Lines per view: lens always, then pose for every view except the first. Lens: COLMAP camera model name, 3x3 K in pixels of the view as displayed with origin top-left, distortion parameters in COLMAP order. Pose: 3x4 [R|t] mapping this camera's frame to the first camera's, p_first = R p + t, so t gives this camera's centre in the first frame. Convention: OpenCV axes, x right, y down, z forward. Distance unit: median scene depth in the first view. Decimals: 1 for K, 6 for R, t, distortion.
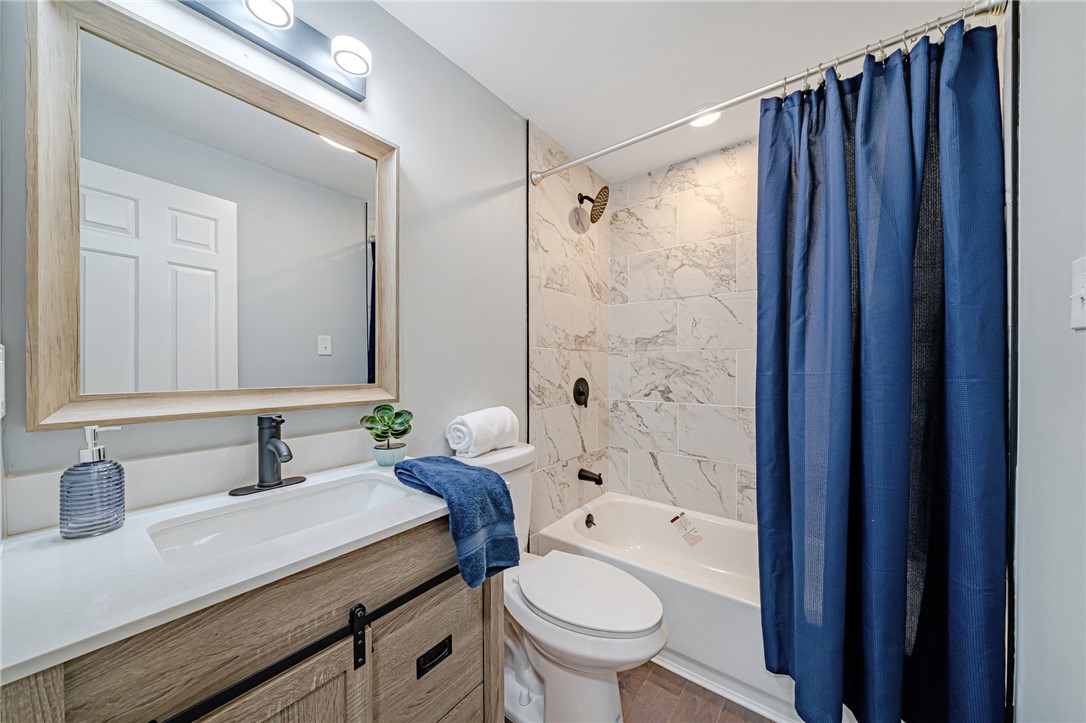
lens RADIAL K [[376.6, 0, 545.6], [0, 376.6, 363.5], [0, 0, 1]] dist [-0.005505, 0.000158]
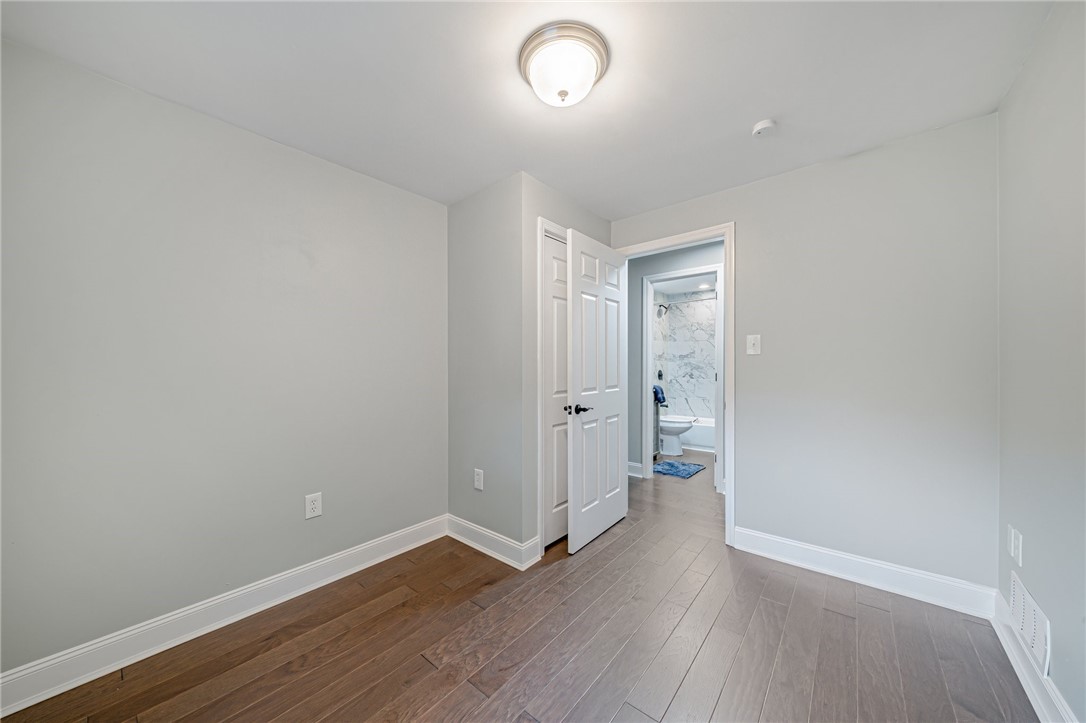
lens RADIAL K [[376.6, 0, 551.8], [0, 376.6, 365.8], [0, 0, 1]] dist [-0.005505, 0.000158]
pose [[0.999821, -0.004414, -0.018372, -0.637251], [0.004538, 0.999967, 0.006666, -0.014557], [0.018342, -0.006748, 0.999809, -1.737030]]
